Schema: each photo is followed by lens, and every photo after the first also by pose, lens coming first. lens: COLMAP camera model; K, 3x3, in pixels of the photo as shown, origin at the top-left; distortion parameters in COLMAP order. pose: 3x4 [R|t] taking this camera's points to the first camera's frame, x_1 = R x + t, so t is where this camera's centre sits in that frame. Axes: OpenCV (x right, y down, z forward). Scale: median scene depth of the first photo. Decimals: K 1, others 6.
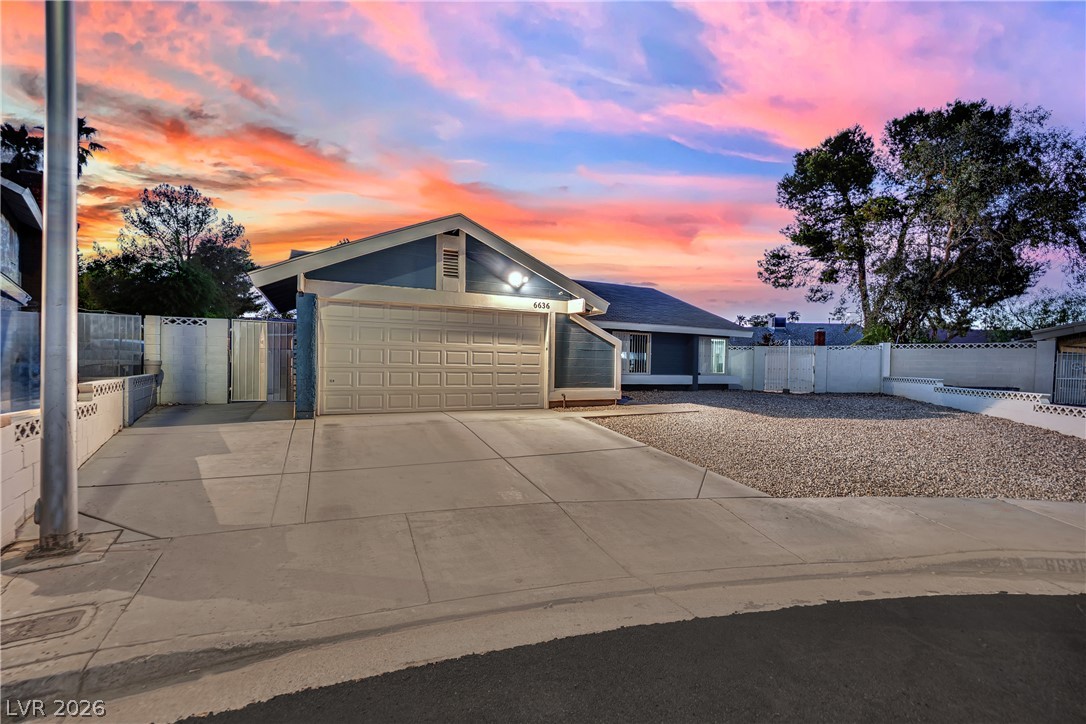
lens RADIAL K [[468.0, 0, 538.7], [0, 468.0, 366.3], [0, 0, 1]] dist [-0.009845, -0.000154]
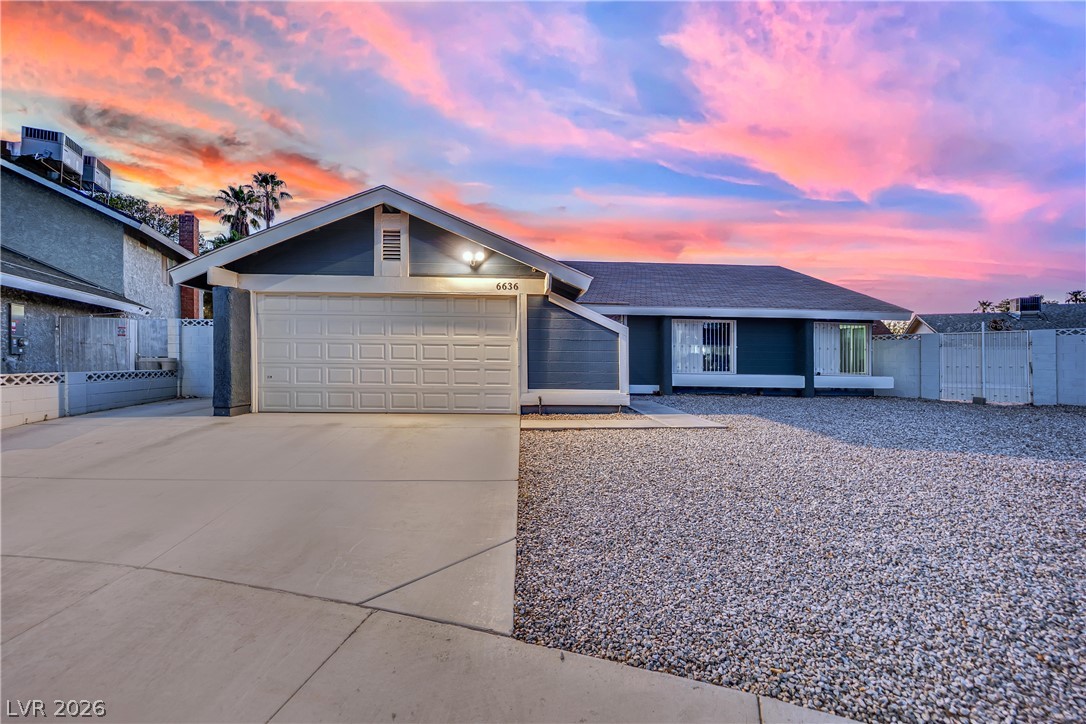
lens RADIAL K [[456.0, 0, 537.5], [0, 456.0, 353.5], [0, 0, 1]] dist [-0.026000, -0.000139]
pose [[0.917172, -0.014273, -0.398237, 0.361640], [0.001640, 0.999485, -0.032045, 0.011073], [0.398489, 0.028737, 0.916723, 0.299702]]
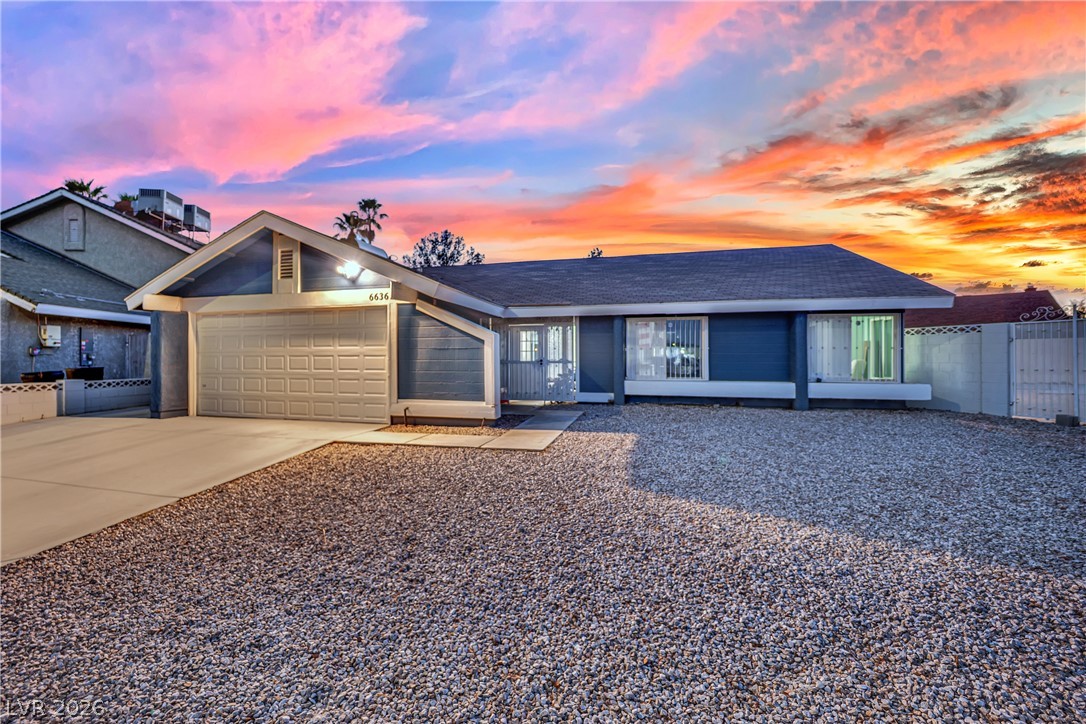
lens RADIAL K [[456.4, 0, 546.2], [0, 456.4, 337.8], [0, 0, 1]] dist [-0.022790, -0.000143]
pose [[0.759338, -0.047351, -0.648971, 0.727568], [0.009779, 0.998067, -0.061380, -0.007156], [0.650623, 0.040262, 0.758333, 0.587047]]
